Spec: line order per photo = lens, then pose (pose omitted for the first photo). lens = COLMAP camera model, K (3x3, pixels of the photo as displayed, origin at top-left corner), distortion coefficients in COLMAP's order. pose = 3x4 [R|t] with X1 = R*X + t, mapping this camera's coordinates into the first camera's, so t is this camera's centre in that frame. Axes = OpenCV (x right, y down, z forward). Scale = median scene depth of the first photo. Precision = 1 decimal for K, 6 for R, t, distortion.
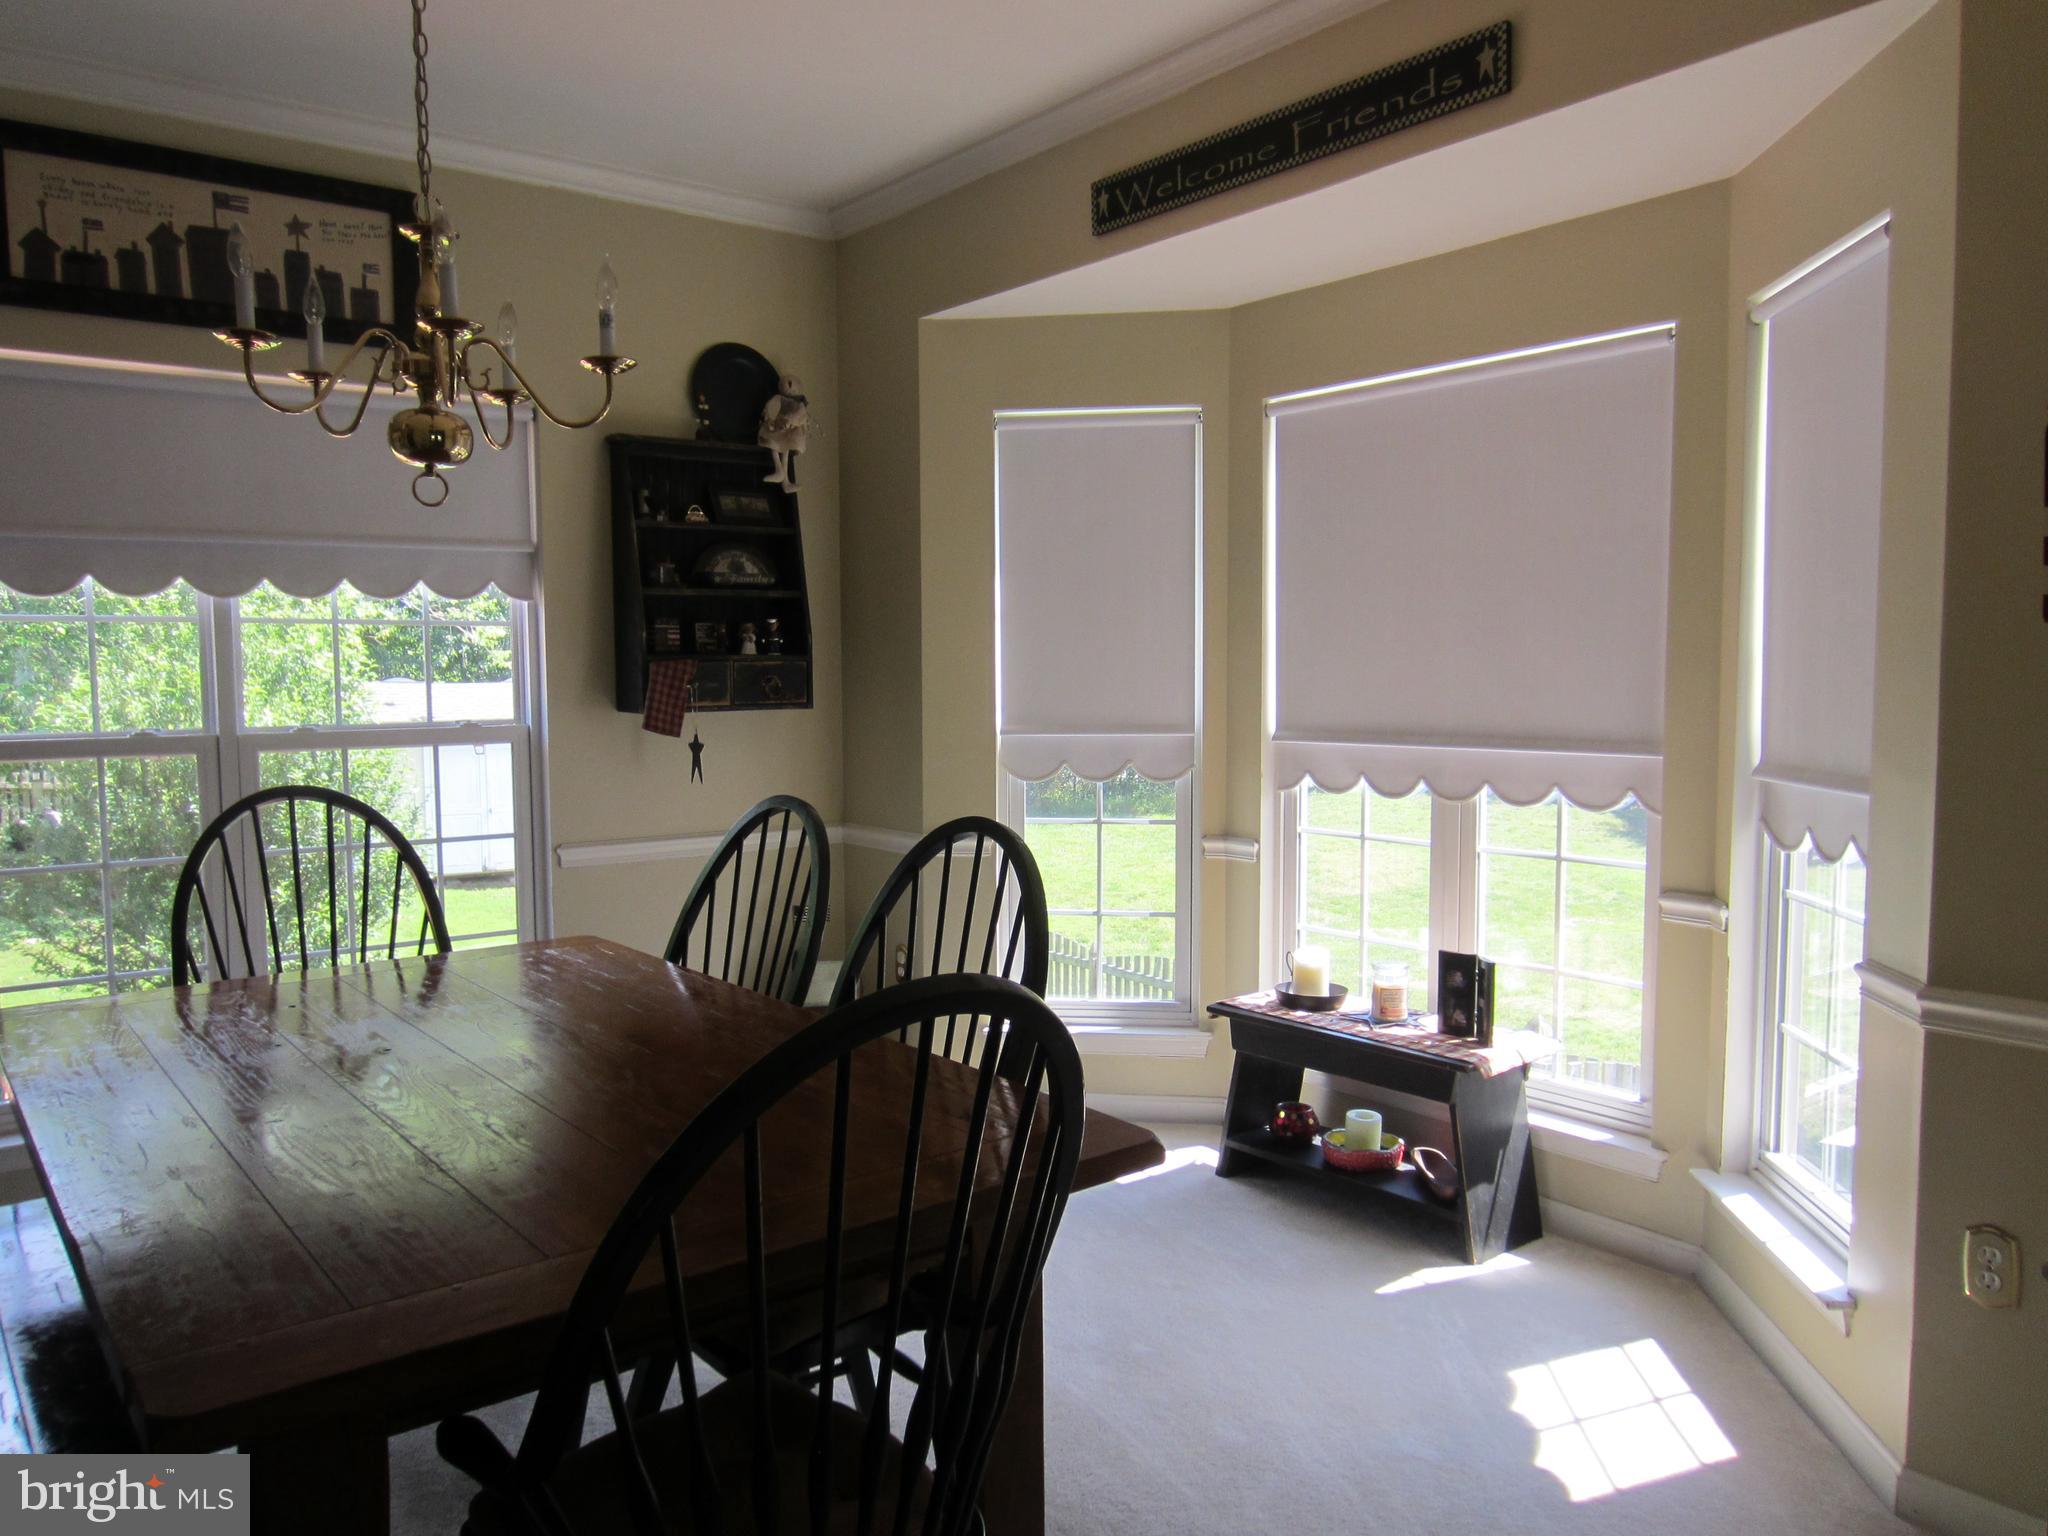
lens RADIAL K [[1461.1, 0, 1024.1], [0, 1461.1, 772.2], [0, 0, 1]] dist [-0.028713, 0.006264]
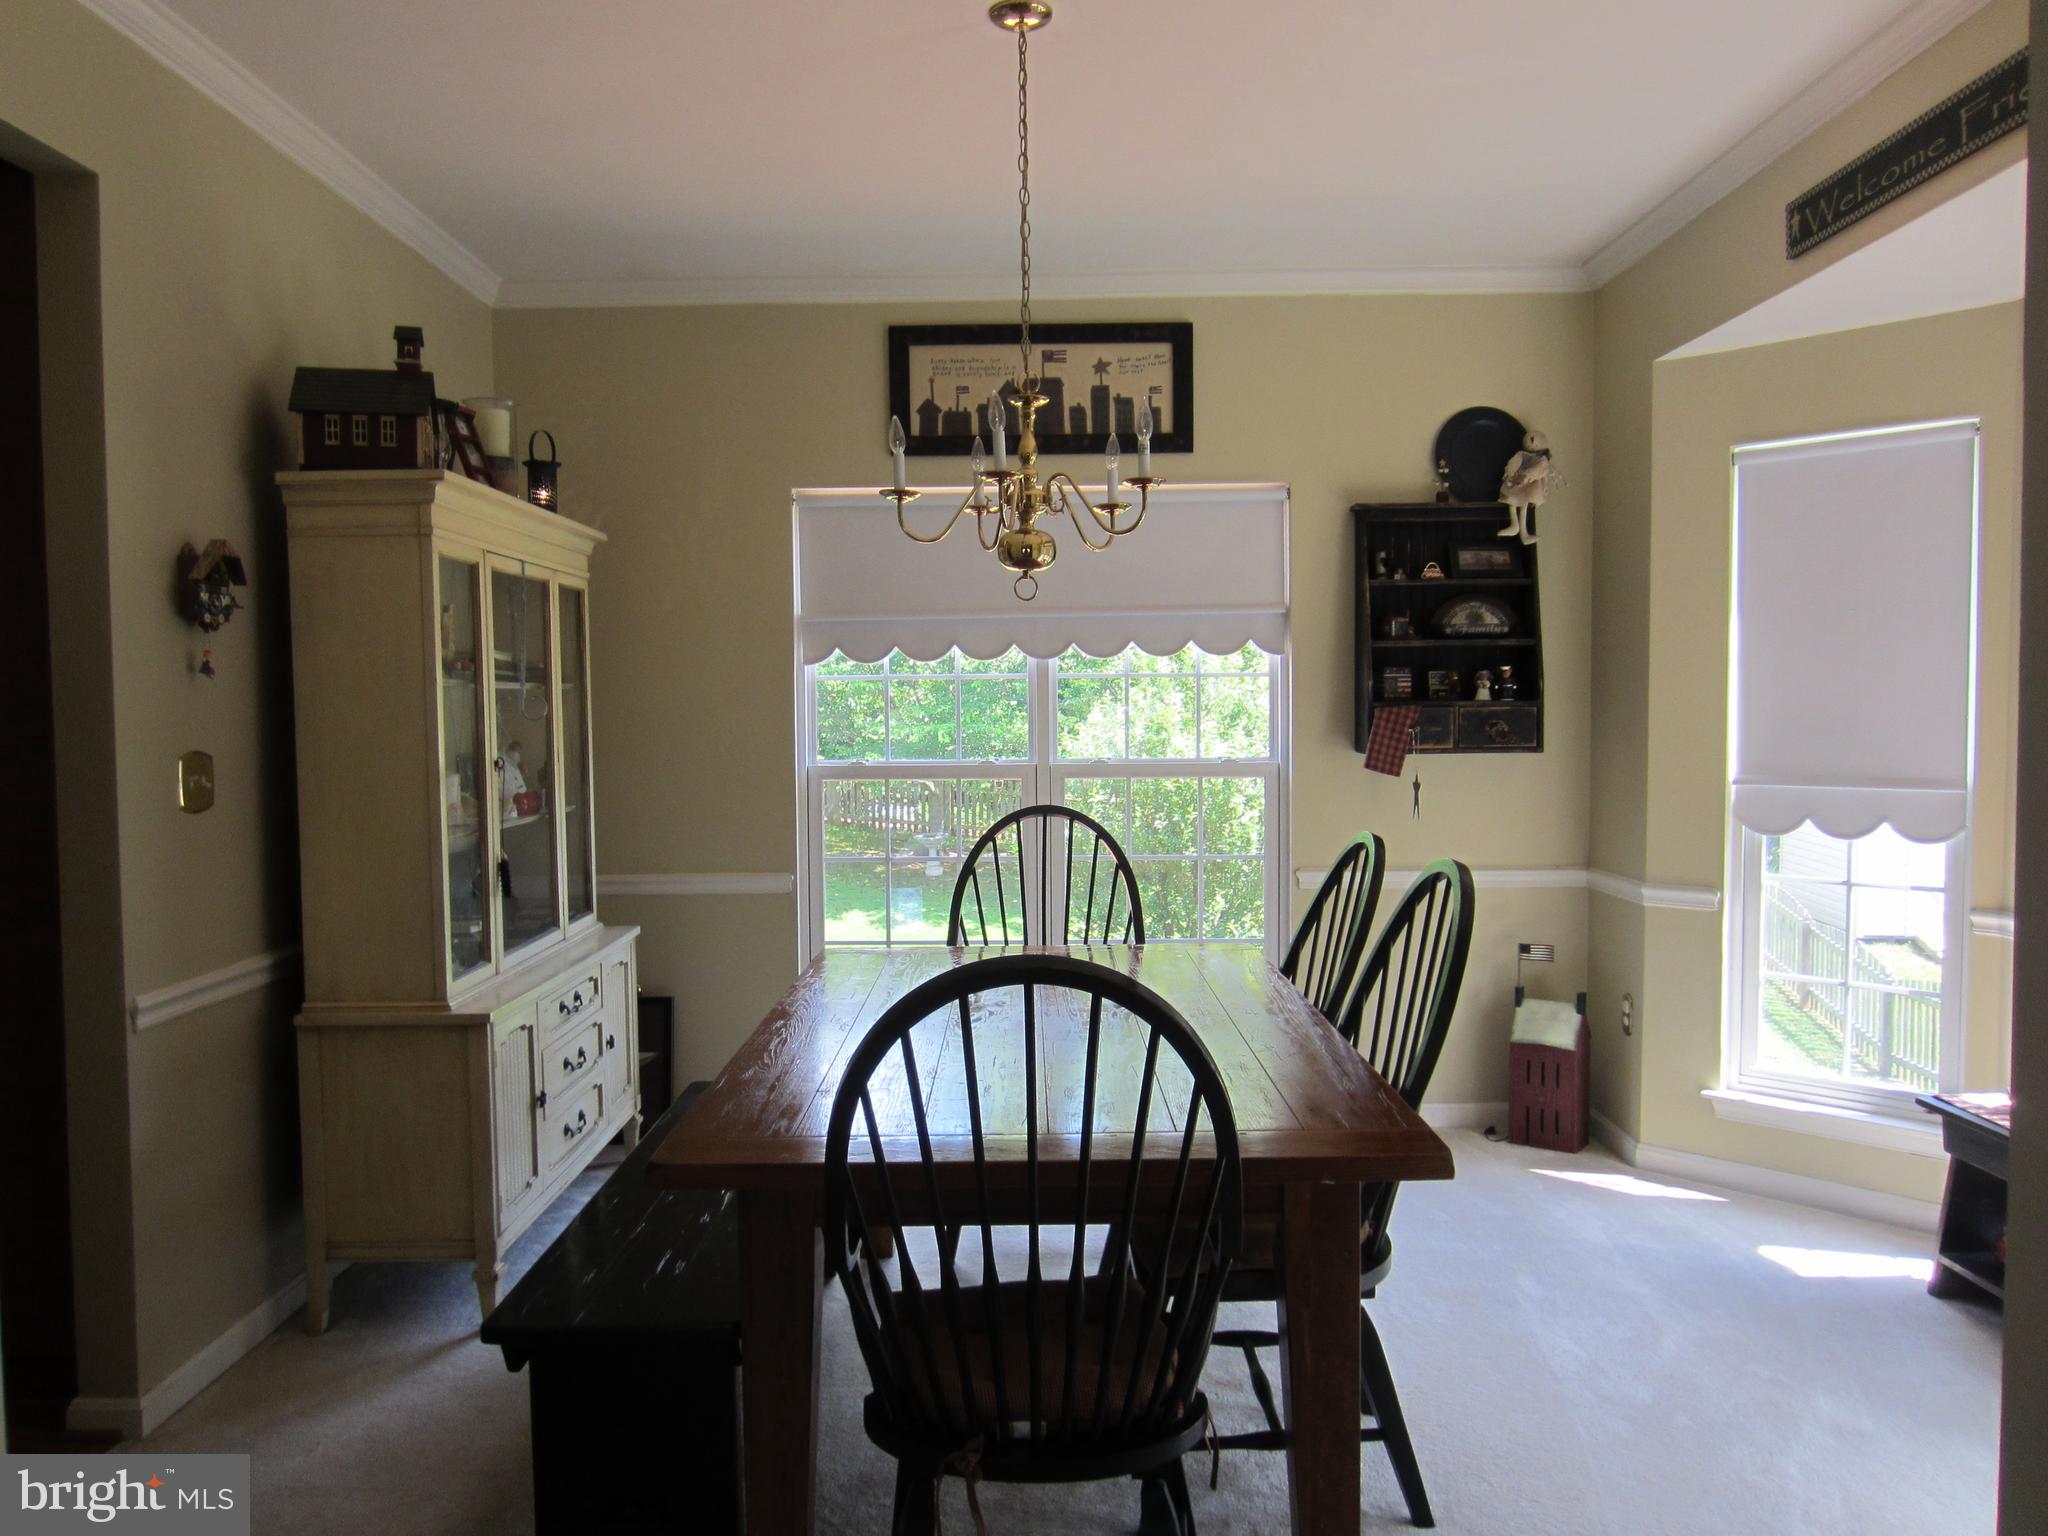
lens RADIAL K [[1461.1, 0, 1017.4], [0, 1461.1, 769.2], [0, 0, 1]] dist [-0.028713, 0.006264]
pose [[0.778155, 0.026728, -0.627504, 0.226182], [-0.042629, 0.999038, -0.010310, -0.006208], [0.626624, 0.034773, 0.778545, -0.029068]]
